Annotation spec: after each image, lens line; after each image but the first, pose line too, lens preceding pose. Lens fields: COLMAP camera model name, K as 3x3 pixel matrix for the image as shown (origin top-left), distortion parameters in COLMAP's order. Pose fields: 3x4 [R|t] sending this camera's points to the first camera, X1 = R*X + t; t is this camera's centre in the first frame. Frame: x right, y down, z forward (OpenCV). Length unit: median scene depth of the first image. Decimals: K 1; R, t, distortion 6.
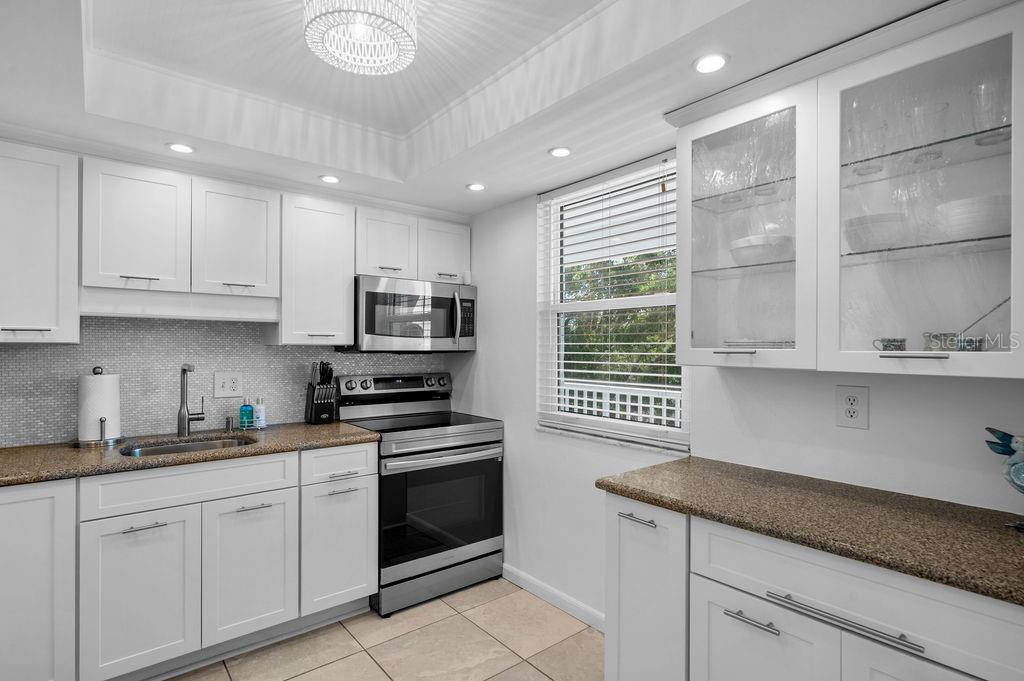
lens RADIAL K [[500.4, 0, 514.5], [0, 500.4, 346.2], [0, 0, 1]] dist [-0.000186, -0.001928]
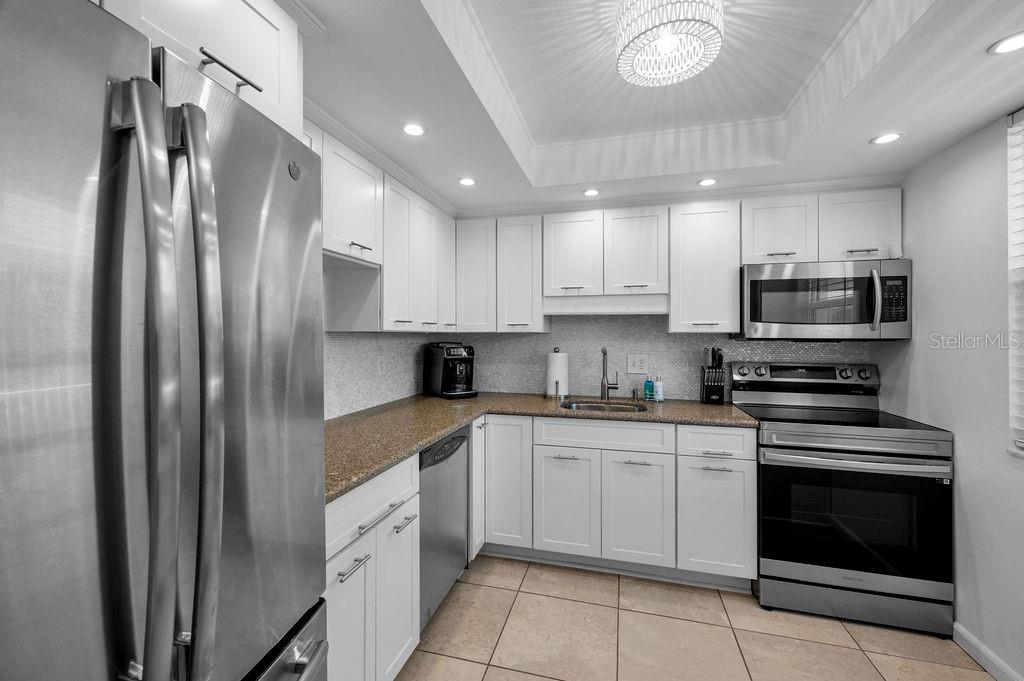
lens RADIAL K [[423.7, 0, 512.7], [0, 423.7, 331.4], [0, 0, 1]] dist [0.000473, 0.000765]
pose [[0.584943, -0.007841, -0.811036, 0.132958], [0.002550, 0.999966, -0.007828, 0.000852], [0.811070, 0.002511, 0.584944, 0.106256]]
